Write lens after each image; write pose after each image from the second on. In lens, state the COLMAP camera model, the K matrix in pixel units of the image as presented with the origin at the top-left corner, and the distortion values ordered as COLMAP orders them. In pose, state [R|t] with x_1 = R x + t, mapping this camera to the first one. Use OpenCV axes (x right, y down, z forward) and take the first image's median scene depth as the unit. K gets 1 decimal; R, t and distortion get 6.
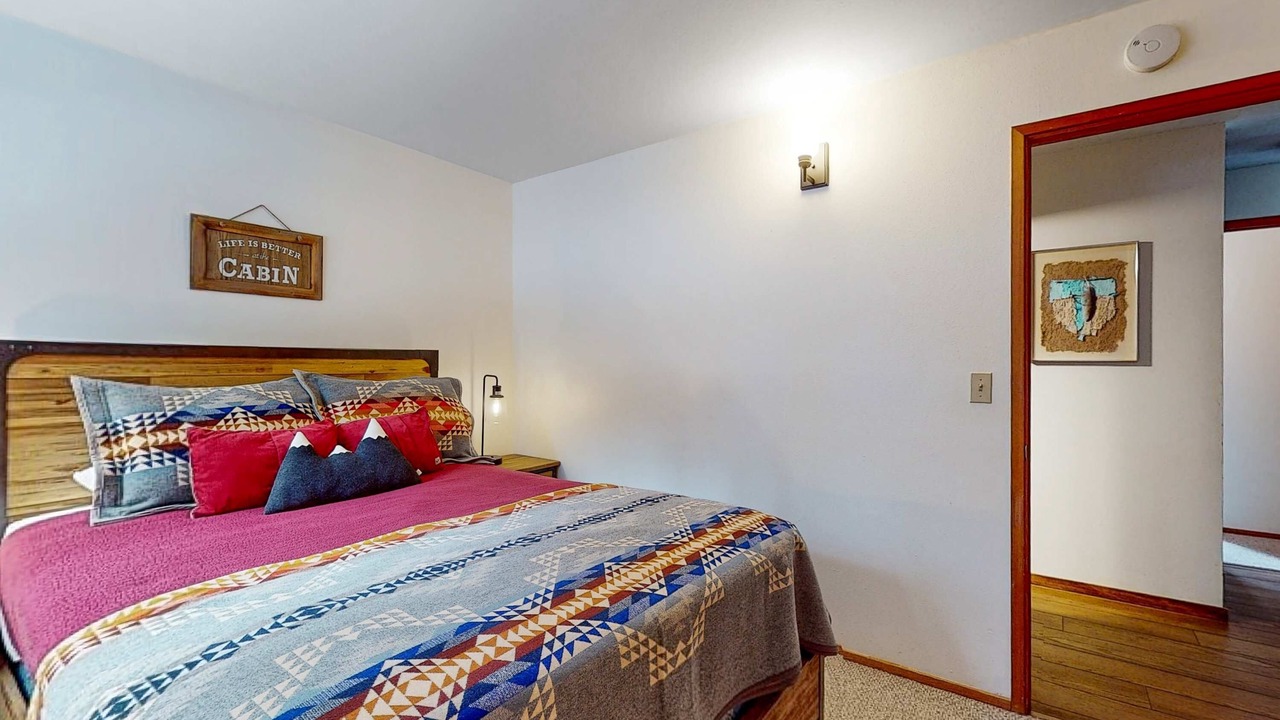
lens RADIAL K [[558.2, 0, 642.6], [0, 558.2, 354.1], [0, 0, 1]] dist [0.001178, -0.000518]
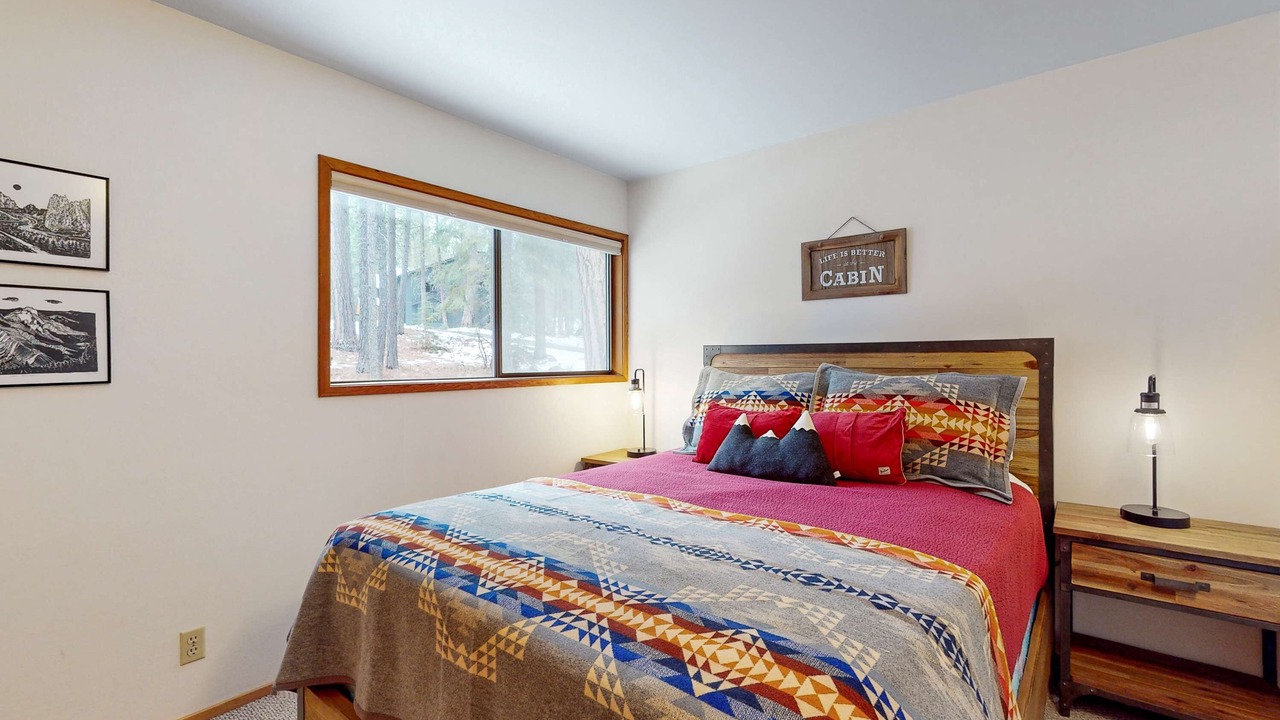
lens RADIAL K [[558.2, 0, 645.3], [0, 558.2, 370.8], [0, 0, 1]] dist [0.001178, -0.000518]
pose [[-0.038588, 0.019069, -0.999073, 0.563592], [0.020184, 0.999629, 0.018300, 0.016790], [0.999051, -0.019459, -0.038958, 0.756464]]
